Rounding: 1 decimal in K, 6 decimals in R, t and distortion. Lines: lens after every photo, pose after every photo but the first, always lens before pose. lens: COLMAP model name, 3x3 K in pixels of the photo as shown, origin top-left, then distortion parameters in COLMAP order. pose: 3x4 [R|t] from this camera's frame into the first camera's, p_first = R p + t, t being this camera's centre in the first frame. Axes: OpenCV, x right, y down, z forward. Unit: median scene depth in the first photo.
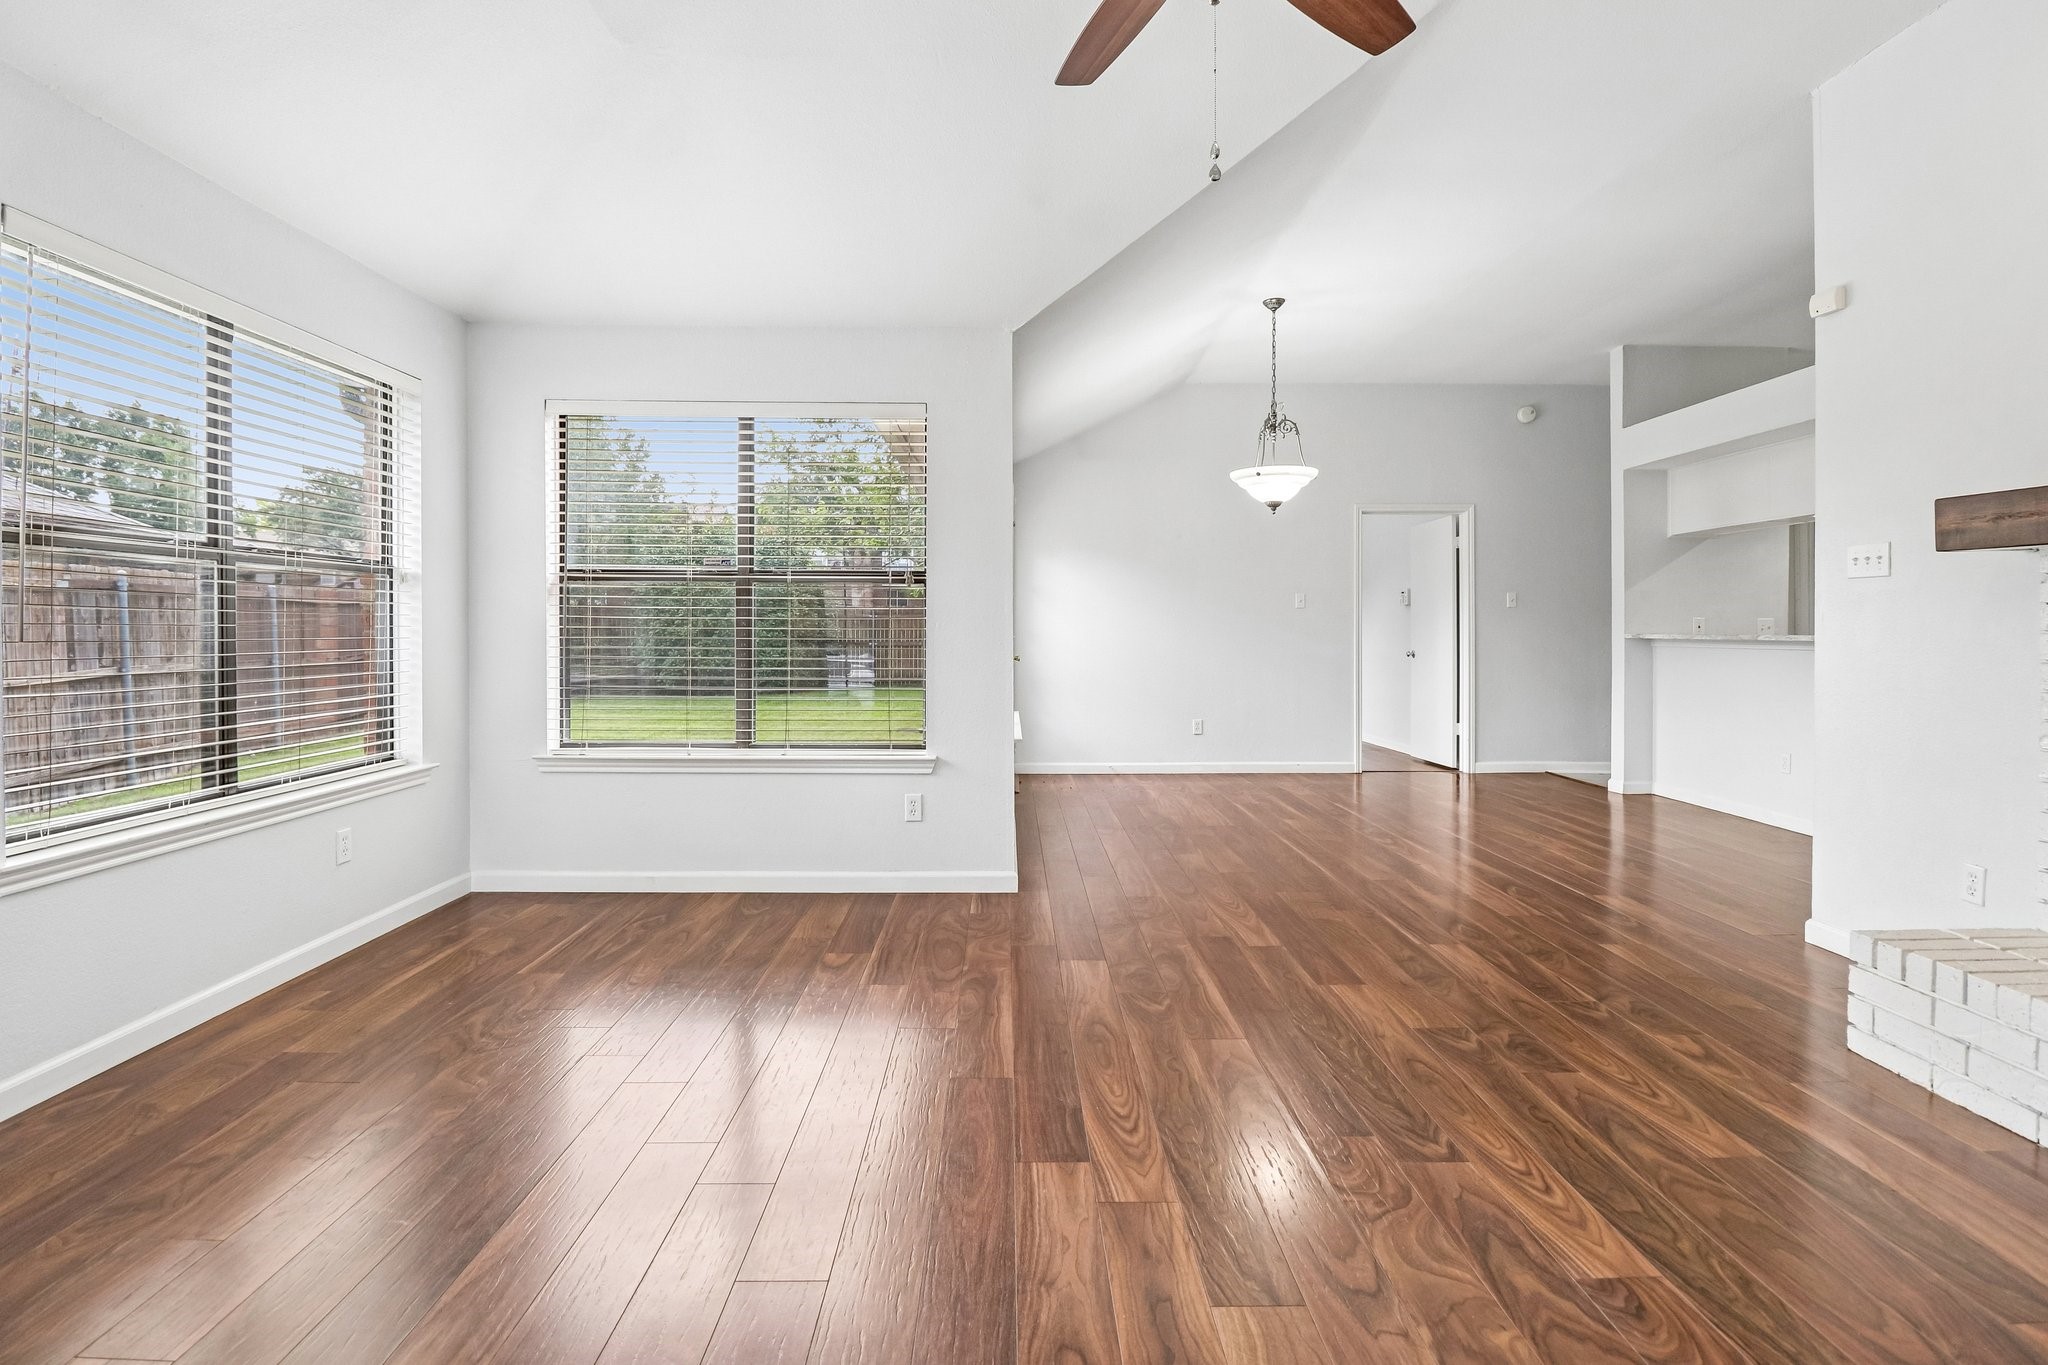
lens RADIAL K [[965.8, 0, 1026.6], [0, 965.8, 640.6], [0, 0, 1]] dist [-0.000050, -0.009096]
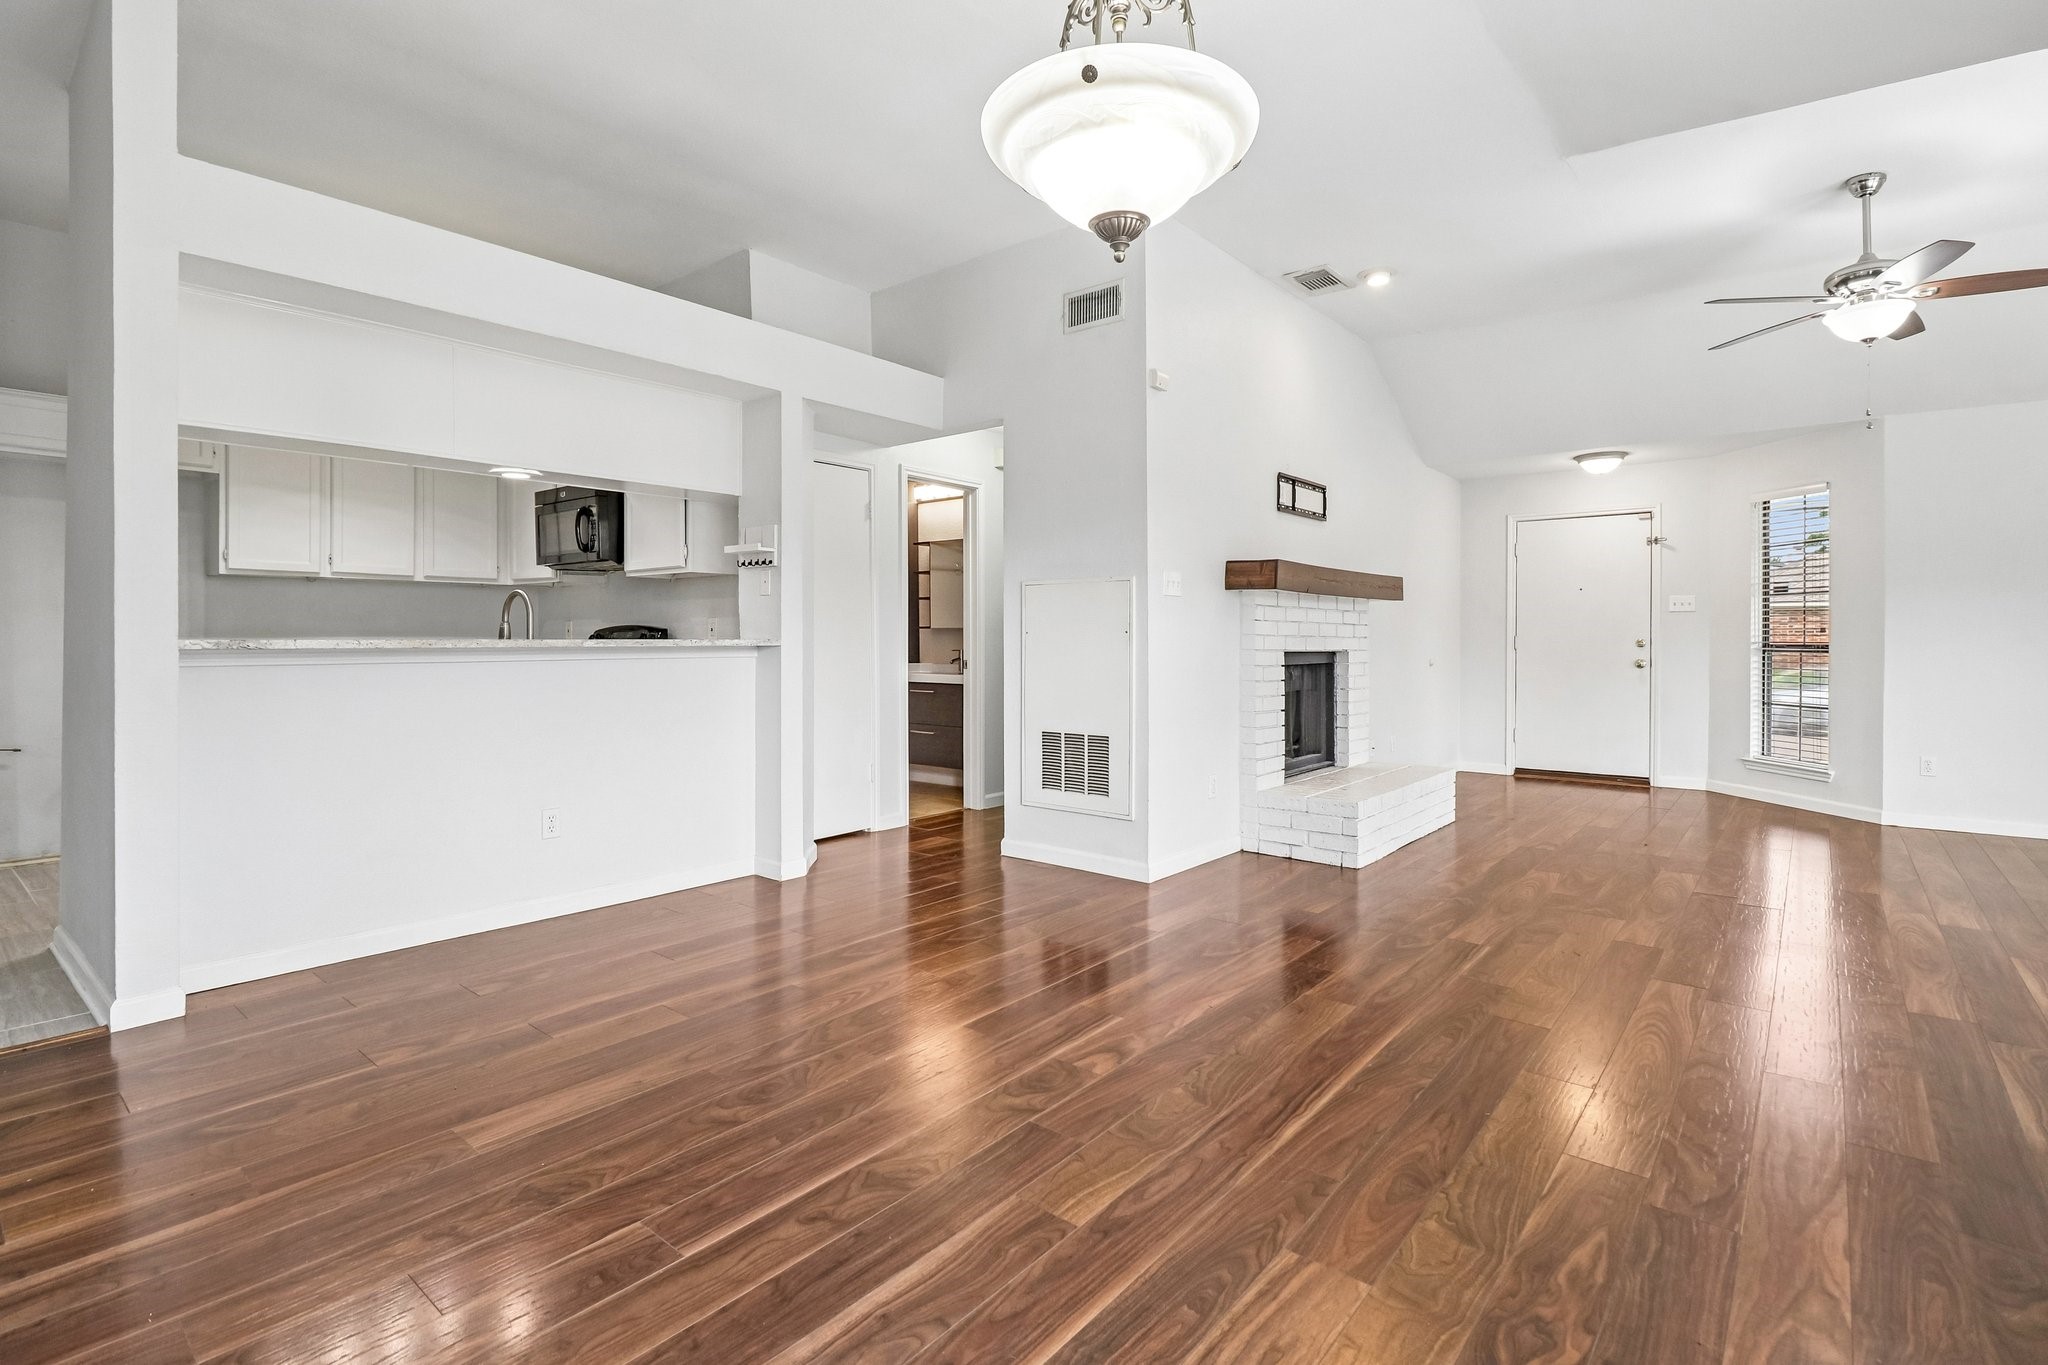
lens RADIAL K [[965.8, 0, 1026.6], [0, 965.8, 640.6], [0, 0, 1]] dist [-0.000050, -0.009096]
pose [[-0.759646, -0.009195, 0.650272, 0.064360], [-0.002357, 0.999932, 0.011387, -0.011295], [-0.650333, 0.007117, -0.759616, 1.098046]]
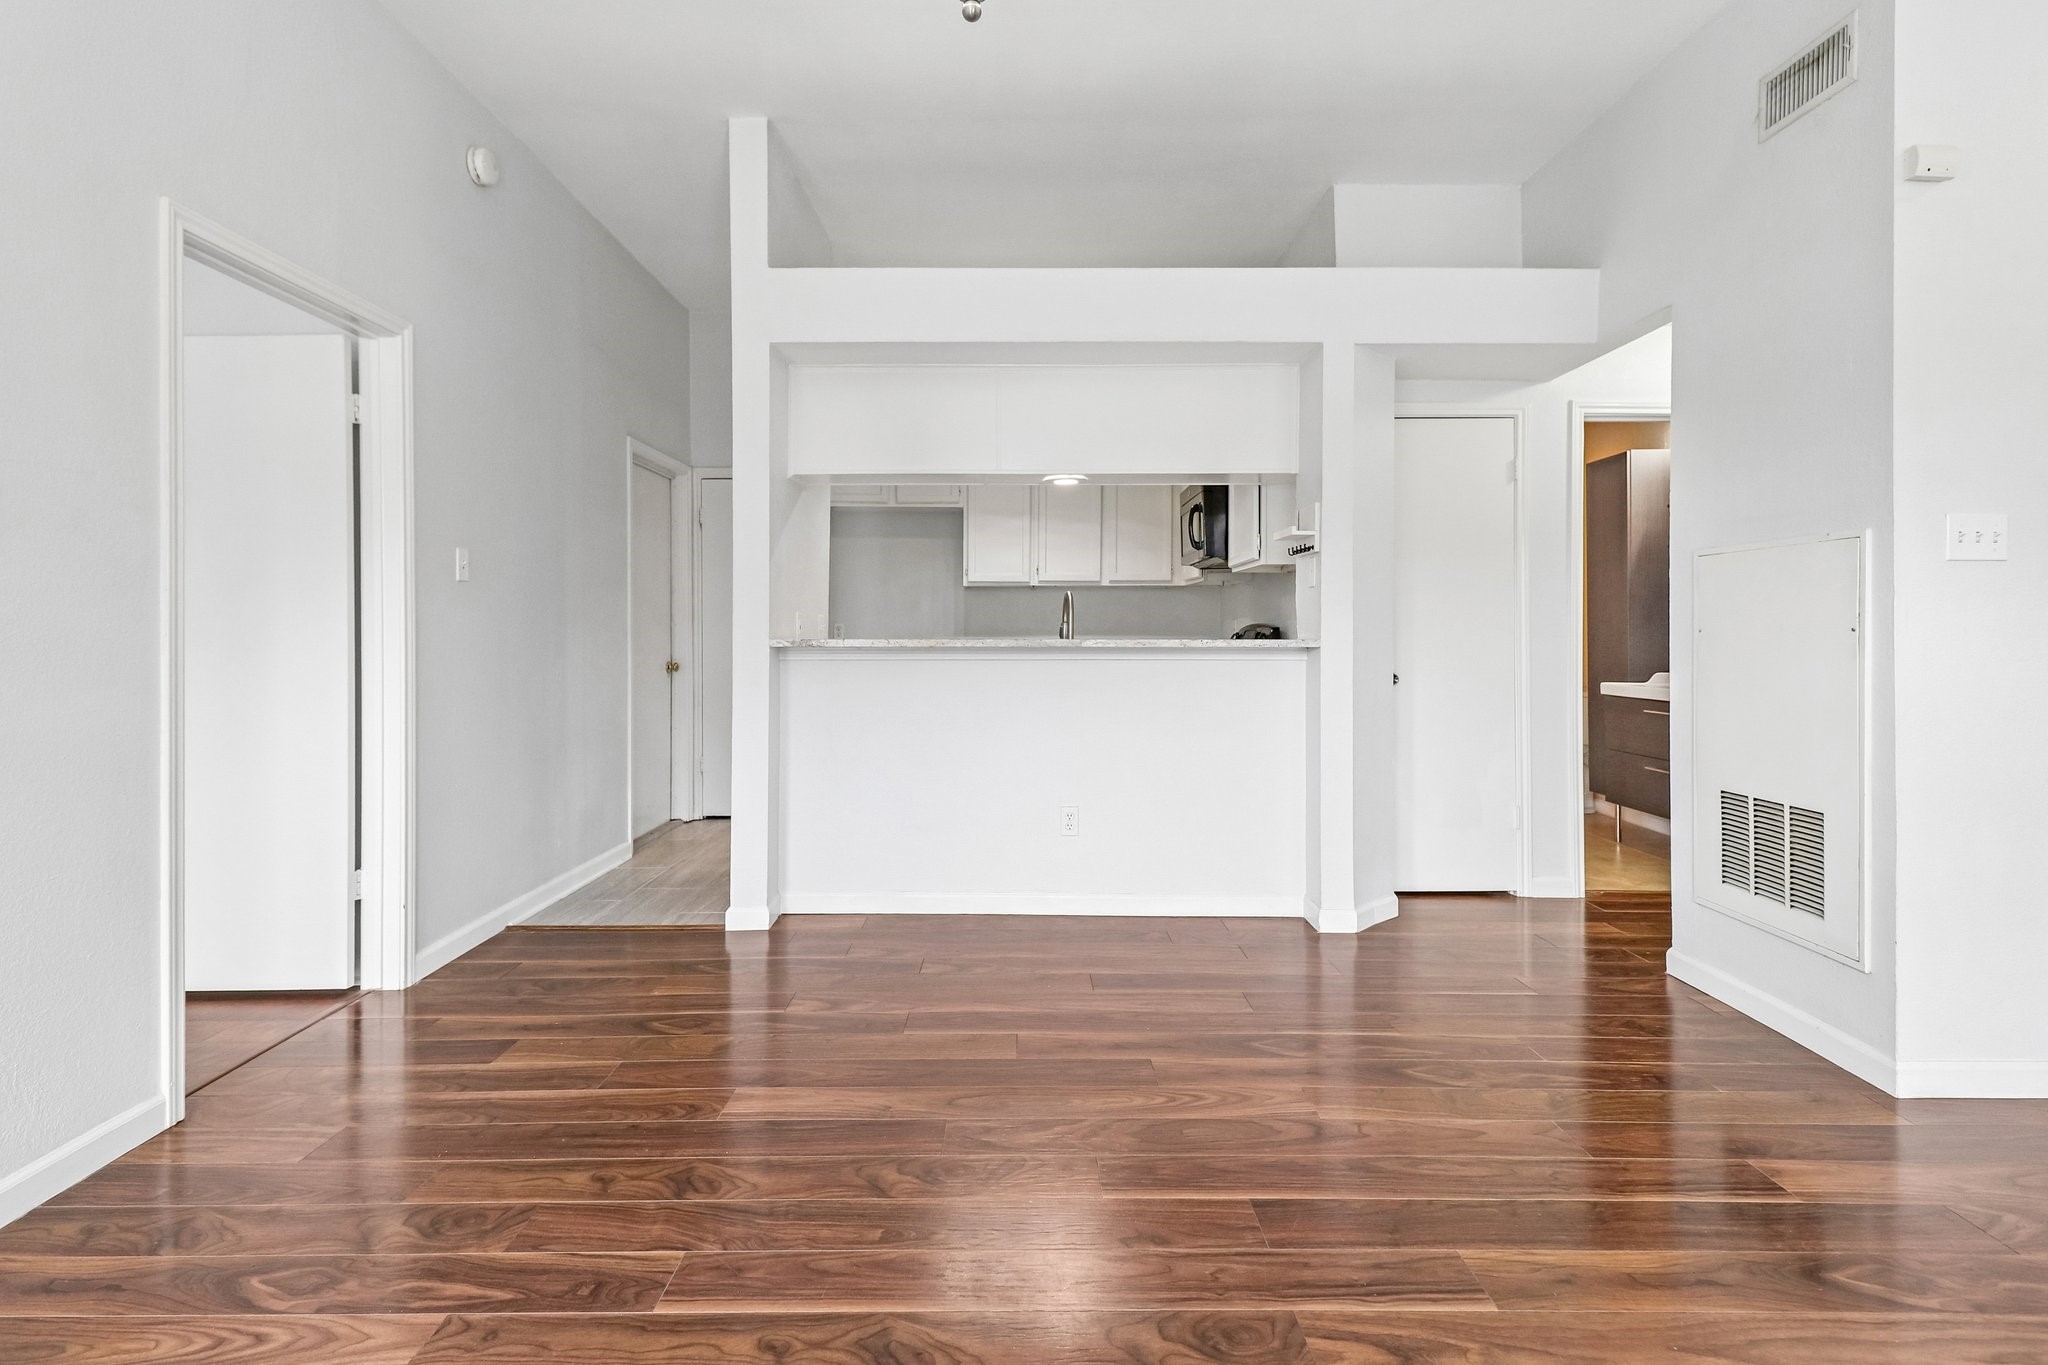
lens RADIAL K [[995.3, 0, 1023.6], [0, 995.3, 616.3], [0, 0, 1]] dist [0.019629, -0.000512]
pose [[0.012287, 0.011890, 0.999854, 0.043116], [0.003282, 0.999923, -0.011931, -0.011646], [-0.999919, 0.003429, 0.012247, 0.730273]]
